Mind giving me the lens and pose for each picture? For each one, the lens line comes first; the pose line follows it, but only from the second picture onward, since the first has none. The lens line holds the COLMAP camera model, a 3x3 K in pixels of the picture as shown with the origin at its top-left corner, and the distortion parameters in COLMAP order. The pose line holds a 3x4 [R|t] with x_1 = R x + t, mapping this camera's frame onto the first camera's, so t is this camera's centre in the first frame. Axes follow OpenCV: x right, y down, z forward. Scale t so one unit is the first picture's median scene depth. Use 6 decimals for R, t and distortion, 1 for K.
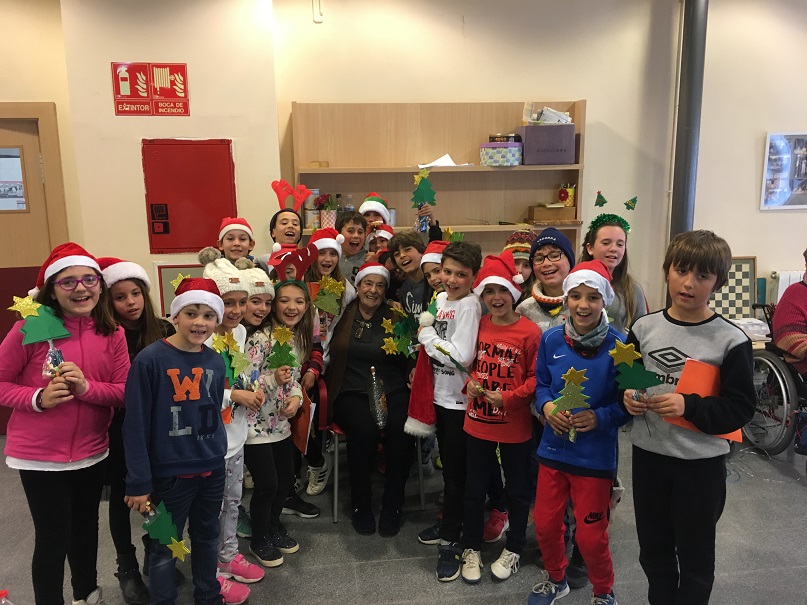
lens RADIAL K [[672.1, 0, 397.3], [0, 672.1, 297.1], [0, 0, 1]] dist [0.066574, -0.101728]
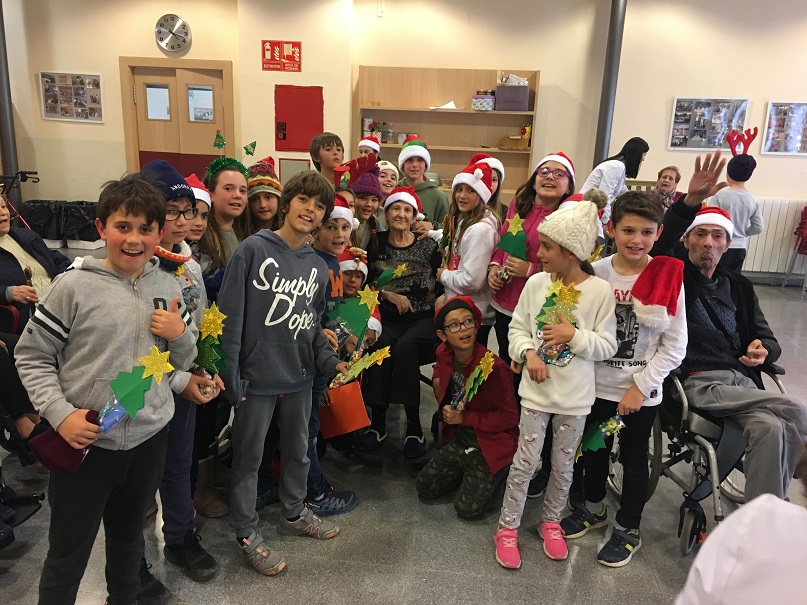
lens RADIAL K [[672.1, 0, 406.8], [0, 672.1, 298.2], [0, 0, 1]] dist [0.066574, -0.101728]
pose [[0.970167, 0.110274, -0.215904, 0.428461], [-0.091063, 0.991108, 0.097022, 0.125840], [0.224683, -0.074467, 0.971582, -0.731217]]
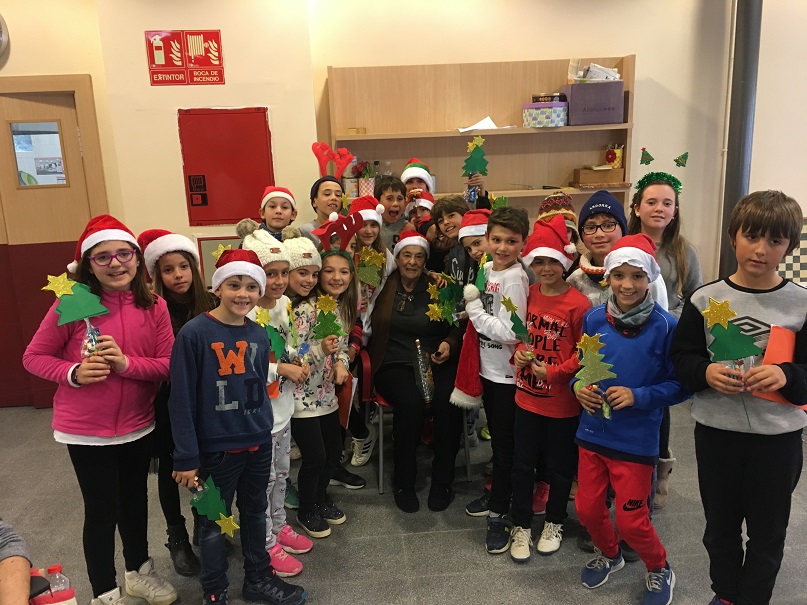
lens RADIAL K [[672.1, 0, 399.1], [0, 672.1, 297.3], [0, 0, 1]] dist [0.066574, -0.101728]
pose [[0.998657, -0.013024, -0.050147, -0.009917], [0.015346, 0.998814, 0.046198, -0.000493], [0.049486, -0.046906, 0.997673, 0.020445]]
